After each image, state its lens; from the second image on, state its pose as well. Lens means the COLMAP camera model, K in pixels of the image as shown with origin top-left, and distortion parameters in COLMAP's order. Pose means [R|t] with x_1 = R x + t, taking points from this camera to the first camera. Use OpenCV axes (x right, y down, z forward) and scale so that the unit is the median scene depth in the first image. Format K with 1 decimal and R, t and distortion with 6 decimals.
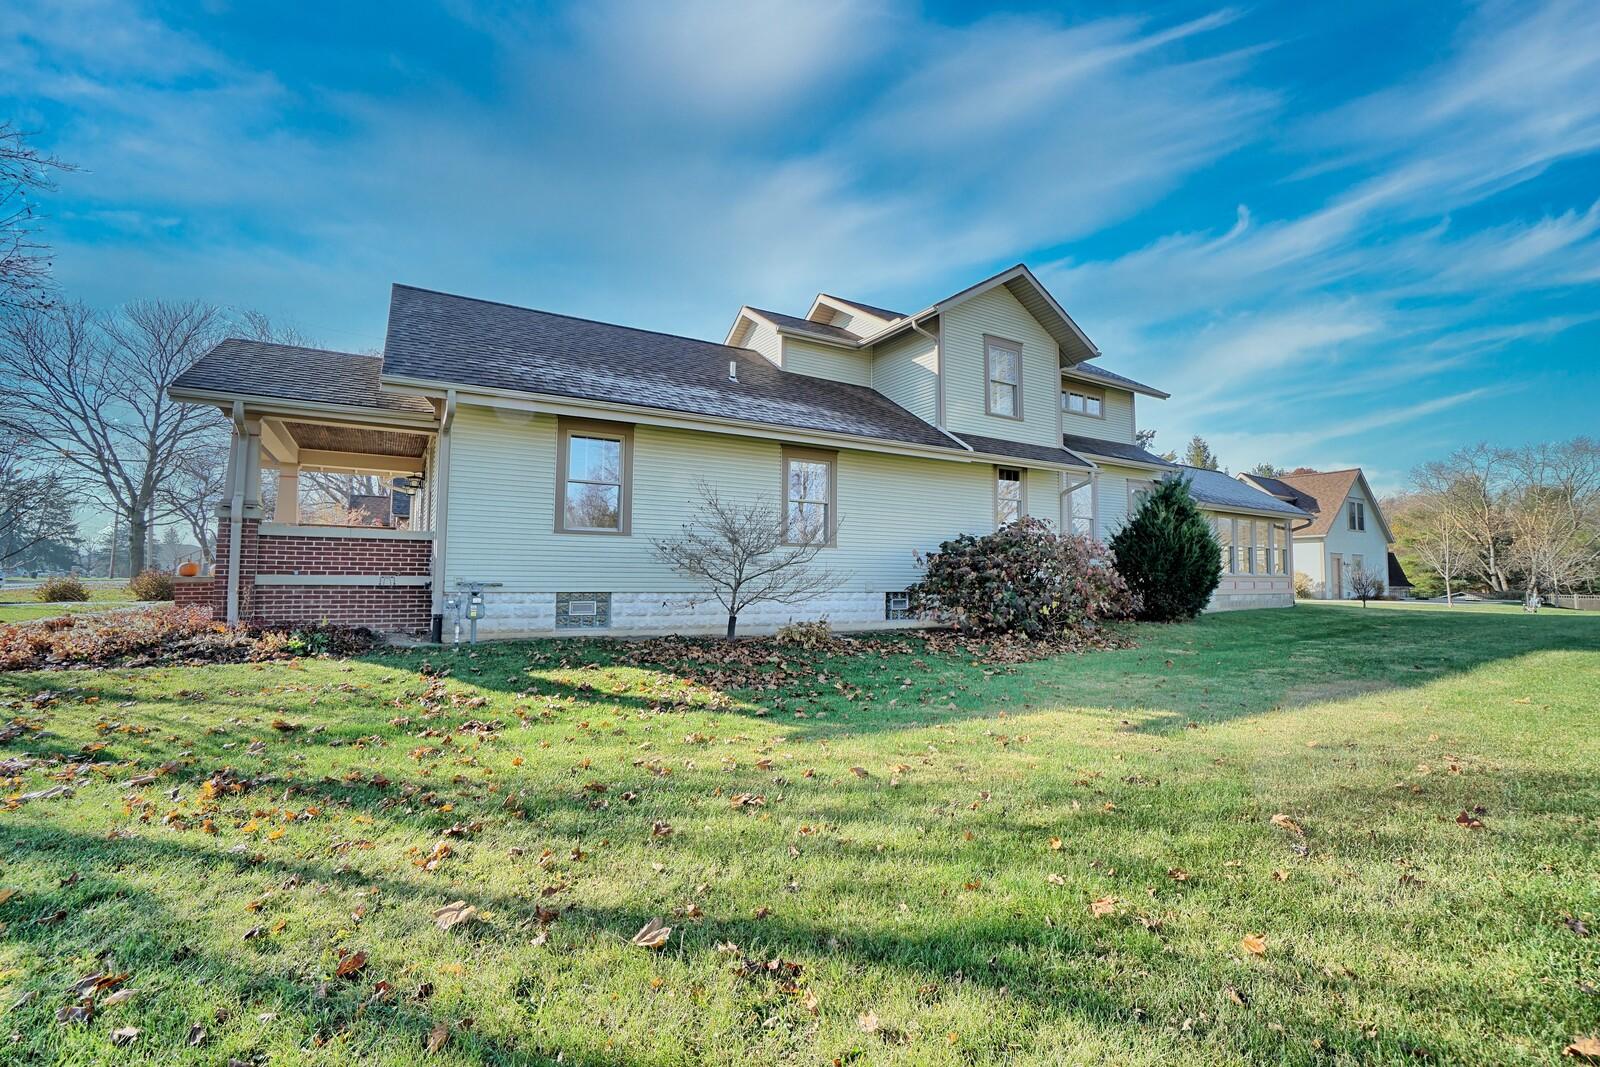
lens RADIAL K [[702.7, 0, 800.0], [0, 702.7, 533.5], [0, 0, 1]] dist [-0.032510, 0.019623]
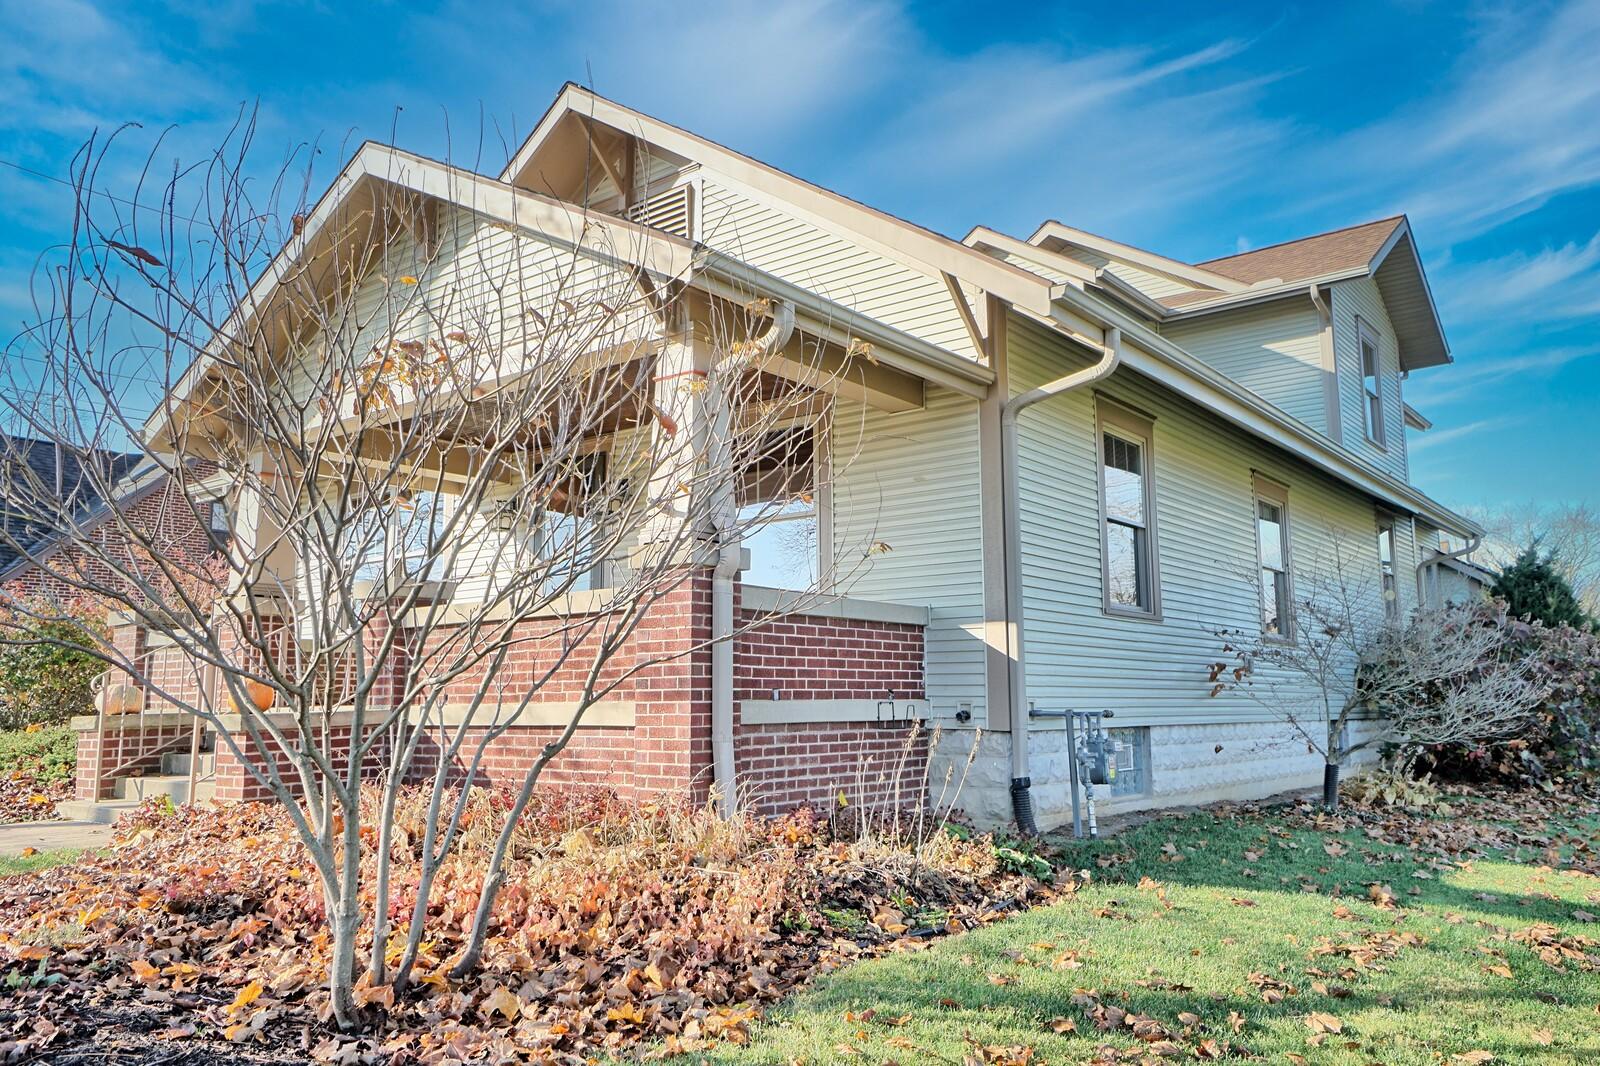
lens RADIAL K [[1179.7, 0, 800.0], [0, 1179.7, 533.0], [0, 0, 1]] dist [0.087427, 0.004909]
pose [[0.925064, 0.038380, 0.377868, -0.867542], [-0.009947, 0.996988, -0.076912, 0.009720], [-0.379682, 0.067390, 0.922659, 0.252676]]
